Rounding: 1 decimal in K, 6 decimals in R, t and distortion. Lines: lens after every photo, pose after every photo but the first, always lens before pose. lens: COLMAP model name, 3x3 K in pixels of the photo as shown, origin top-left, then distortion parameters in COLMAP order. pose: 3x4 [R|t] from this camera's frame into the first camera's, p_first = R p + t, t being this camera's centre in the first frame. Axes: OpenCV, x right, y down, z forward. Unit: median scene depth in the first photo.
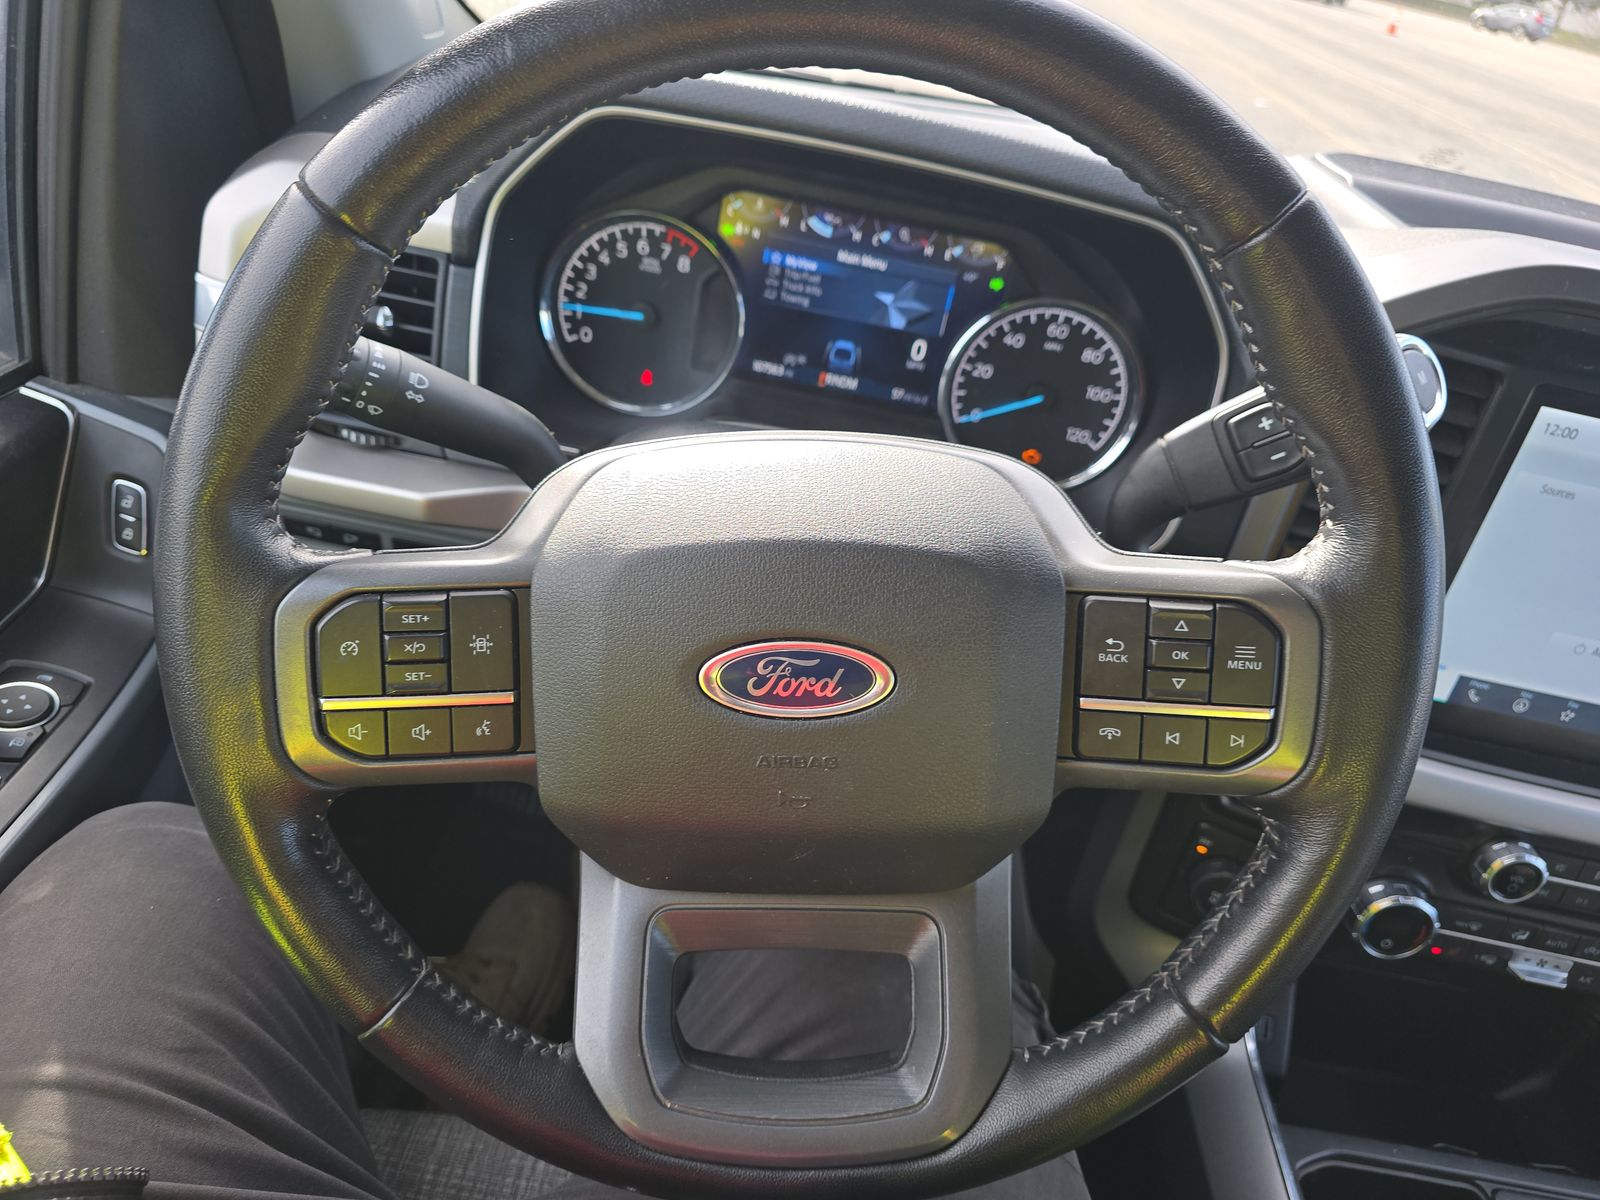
lens RADIAL K [[1097.8, 0, 804.1], [0, 1097.8, 596.0], [0, 0, 1]] dist [0.043026, -0.036316]
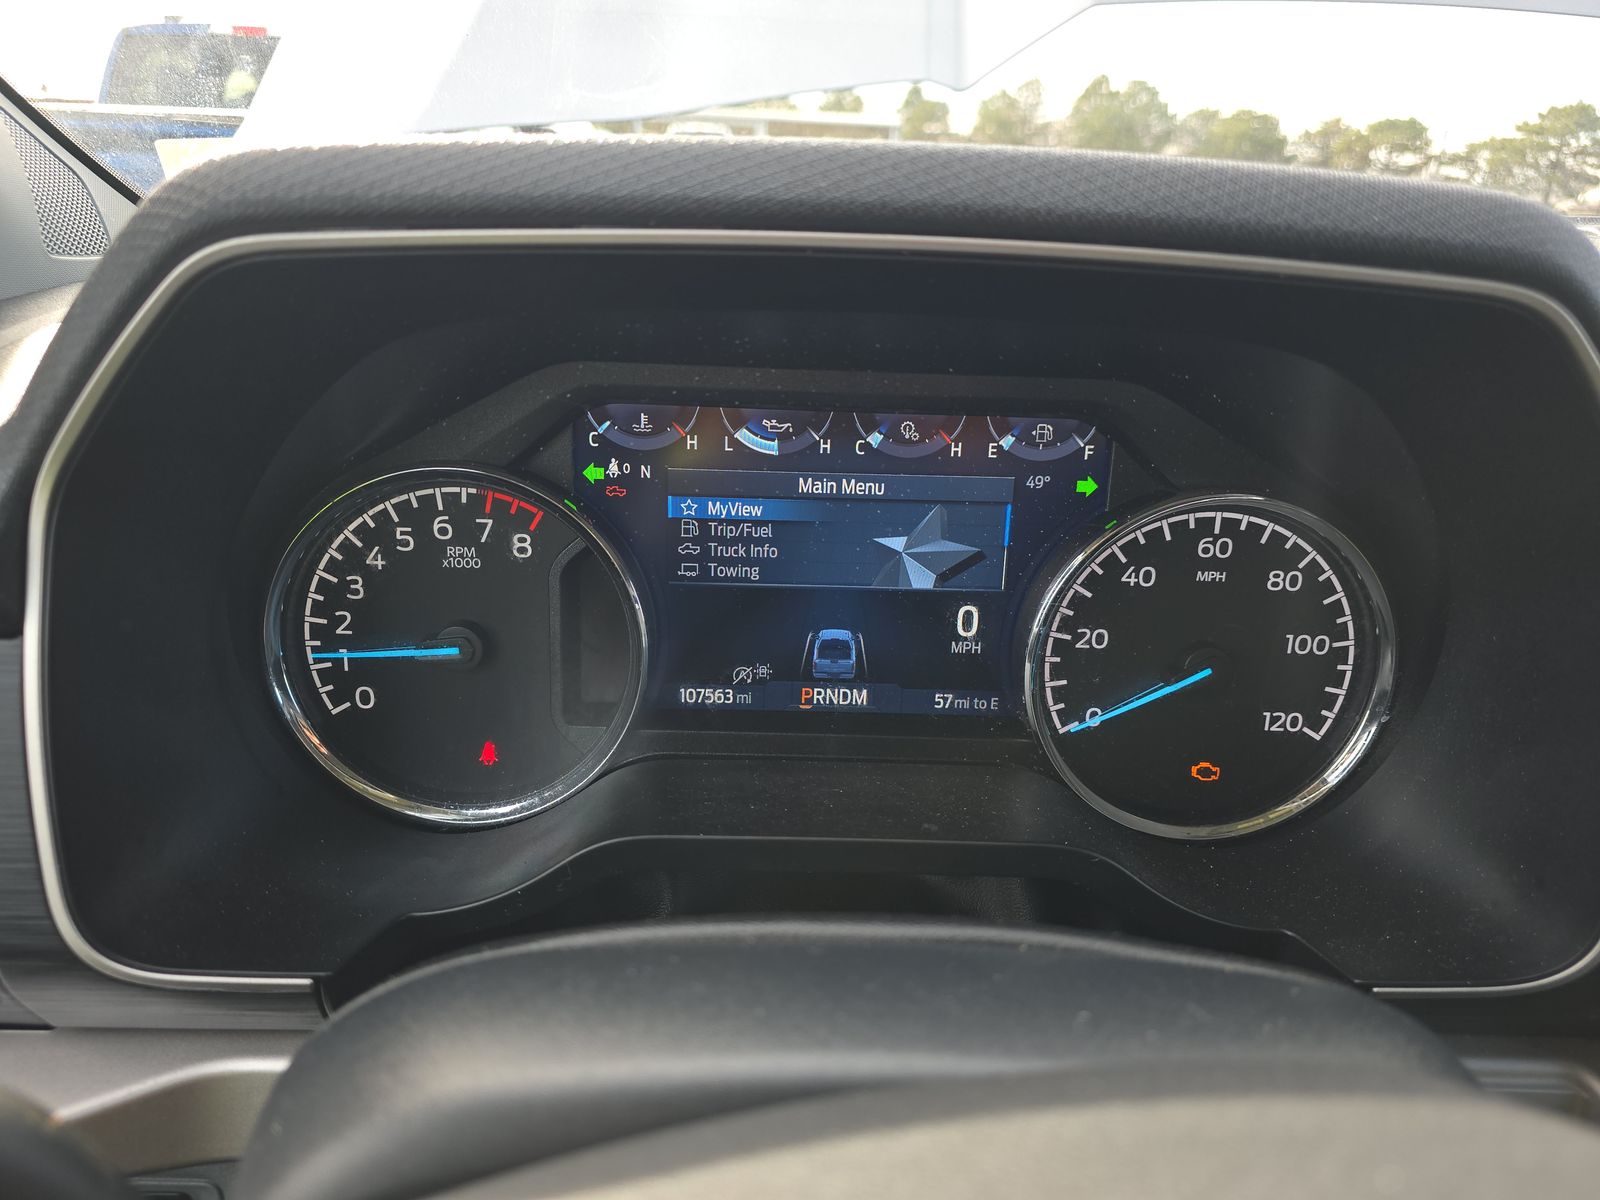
lens RADIAL K [[1085.1, 0, 825.6], [0, 1085.1, 594.6], [0, 0, 1]] dist [0.057024, -0.036191]
pose [[0.982782, -0.169699, 0.073092, -0.004960], [0.181704, 0.959409, -0.215679, -0.133642], [-0.033525, 0.225246, 0.973725, 0.473604]]
